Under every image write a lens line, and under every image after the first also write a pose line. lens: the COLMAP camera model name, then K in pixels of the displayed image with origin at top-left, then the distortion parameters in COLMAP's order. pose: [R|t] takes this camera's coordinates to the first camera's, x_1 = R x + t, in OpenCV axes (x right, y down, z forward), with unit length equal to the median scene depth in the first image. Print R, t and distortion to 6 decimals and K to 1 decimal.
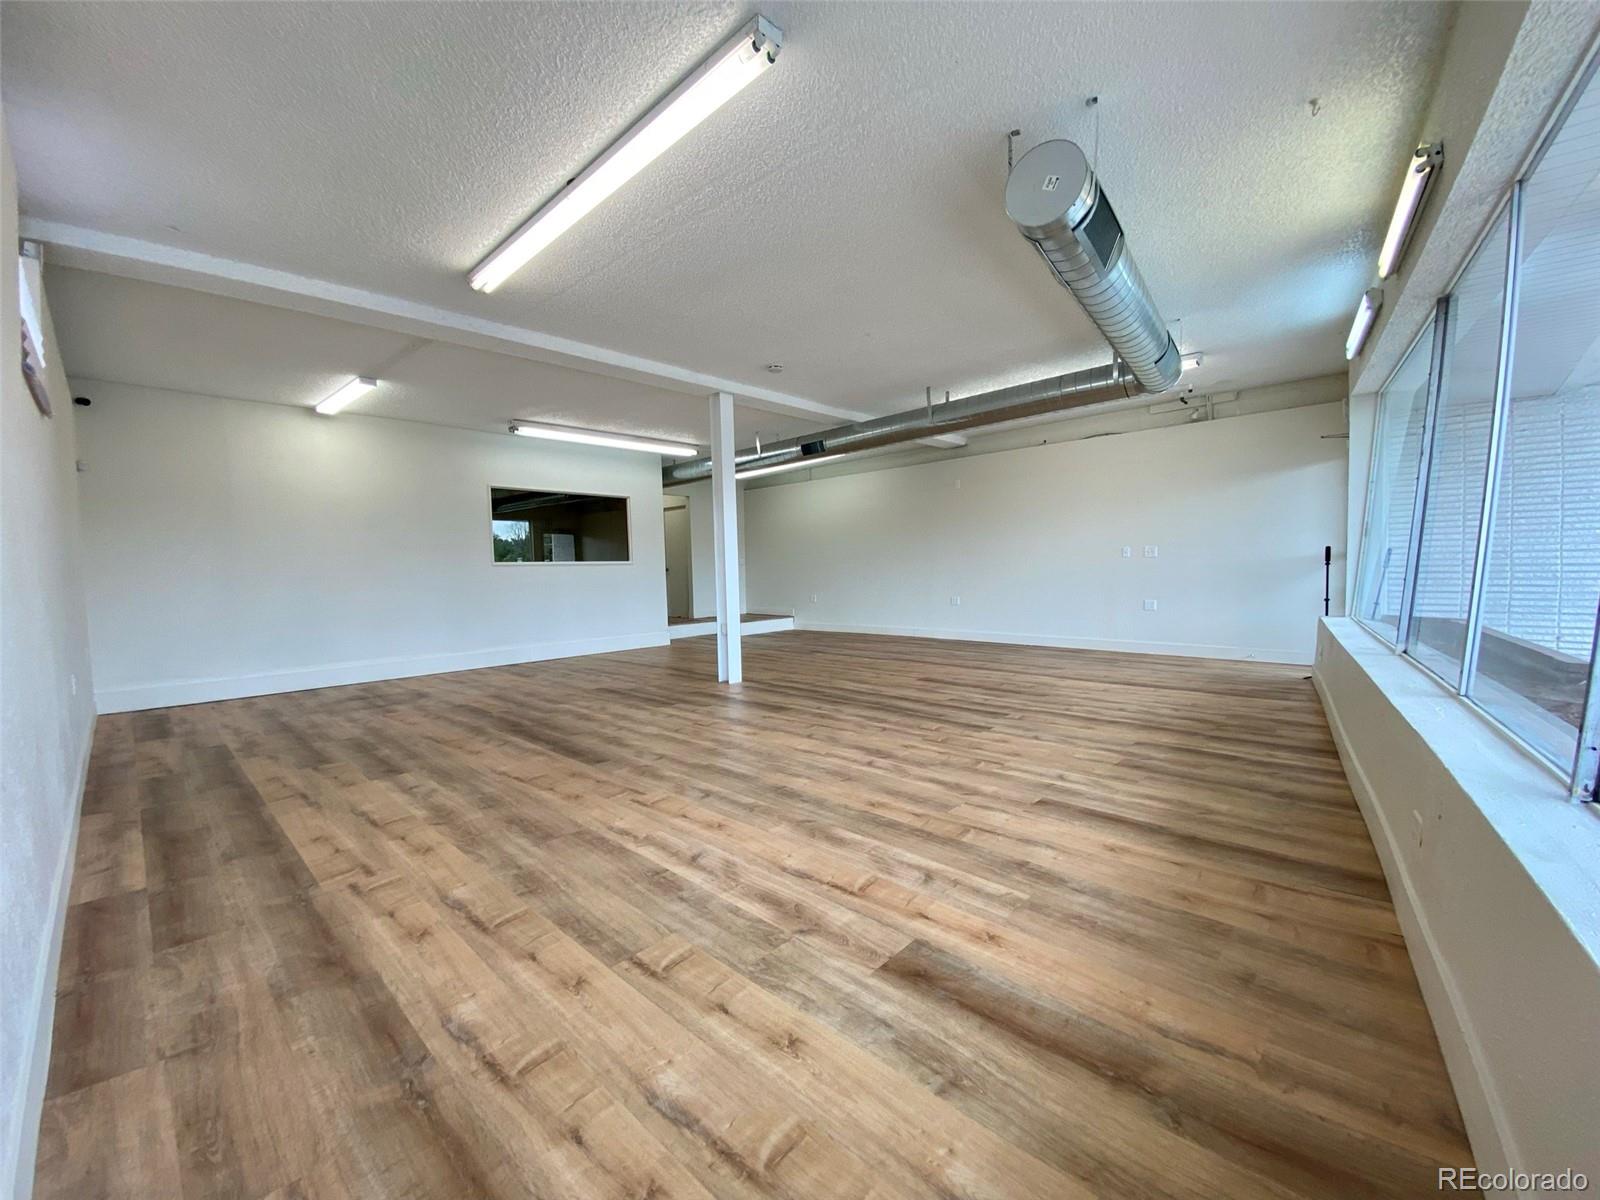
lens RADIAL K [[648.3, 0, 791.2], [0, 648.3, 589.1], [0, 0, 1]] dist [0.052048, -0.041154]
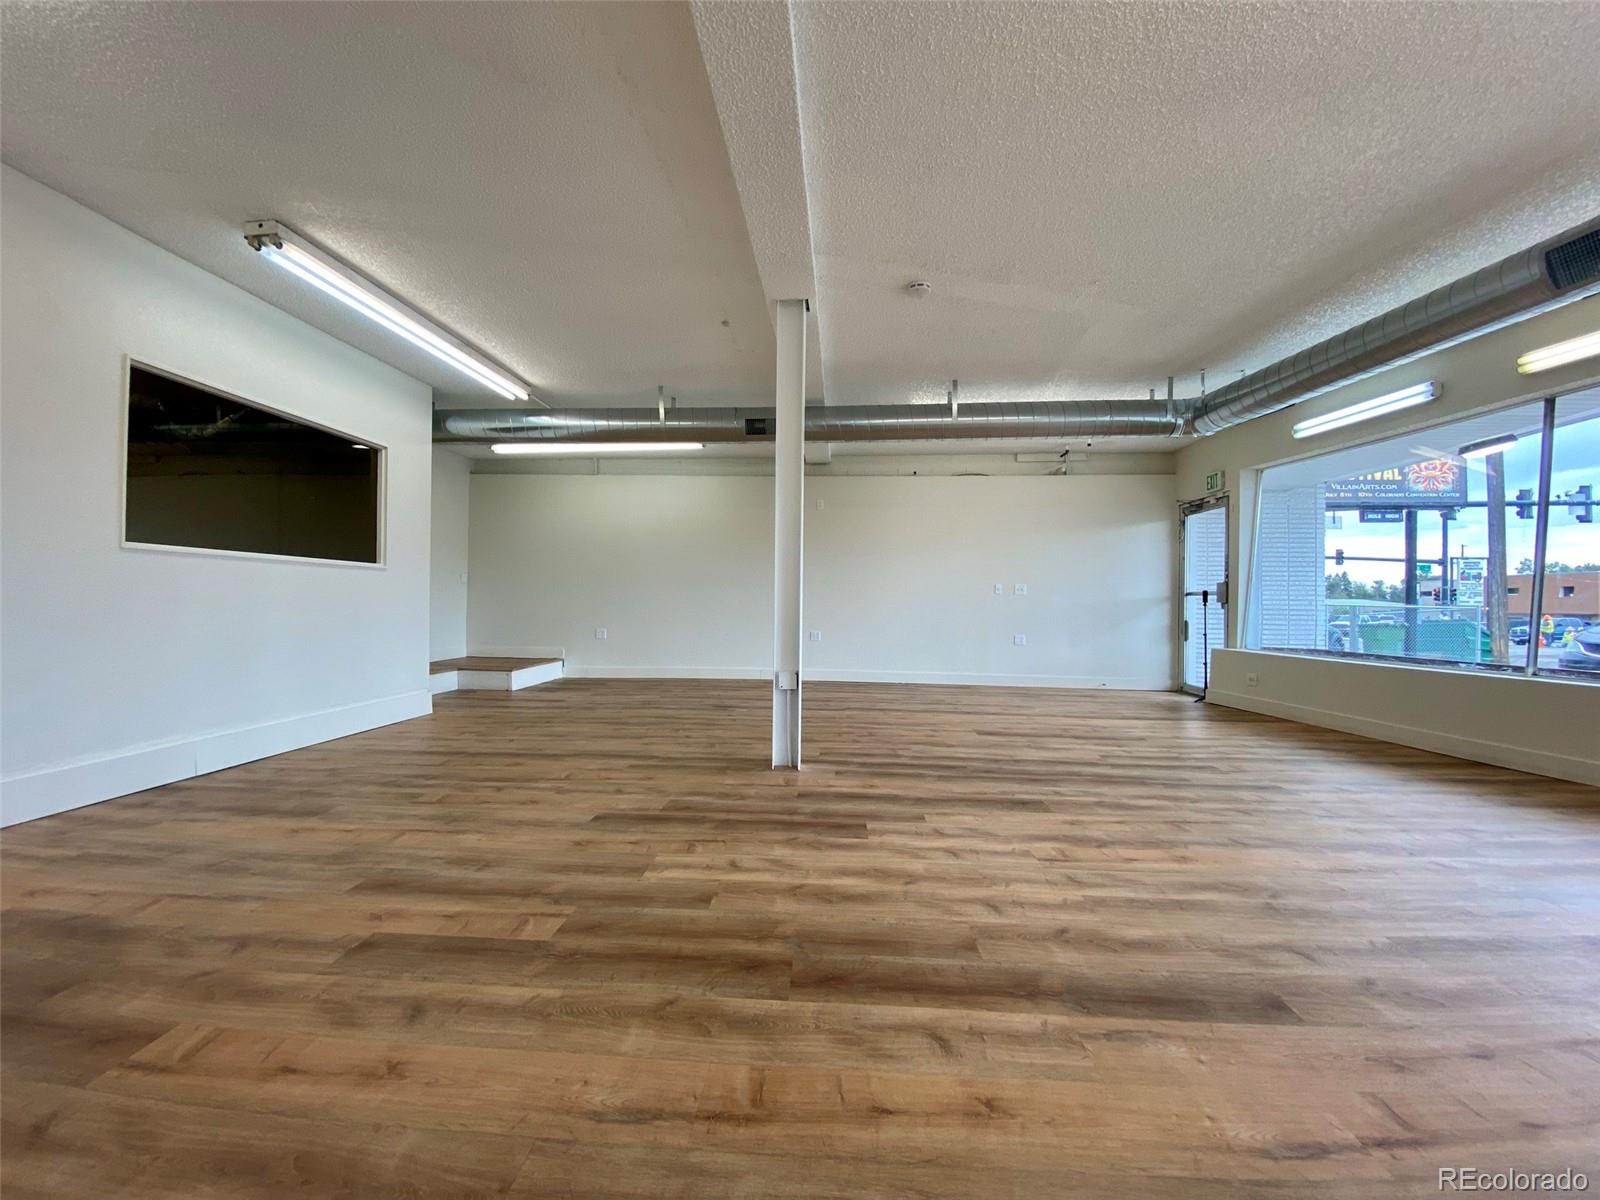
lens RADIAL K [[648.3, 0, 791.2], [0, 648.3, 589.1], [0, 0, 1]] dist [0.052048, -0.041154]
pose [[0.759545, 0.047069, 0.648750, -0.566945], [-0.010754, 0.998151, -0.059829, 0.012397], [-0.650366, 0.038466, 0.758646, 0.592956]]
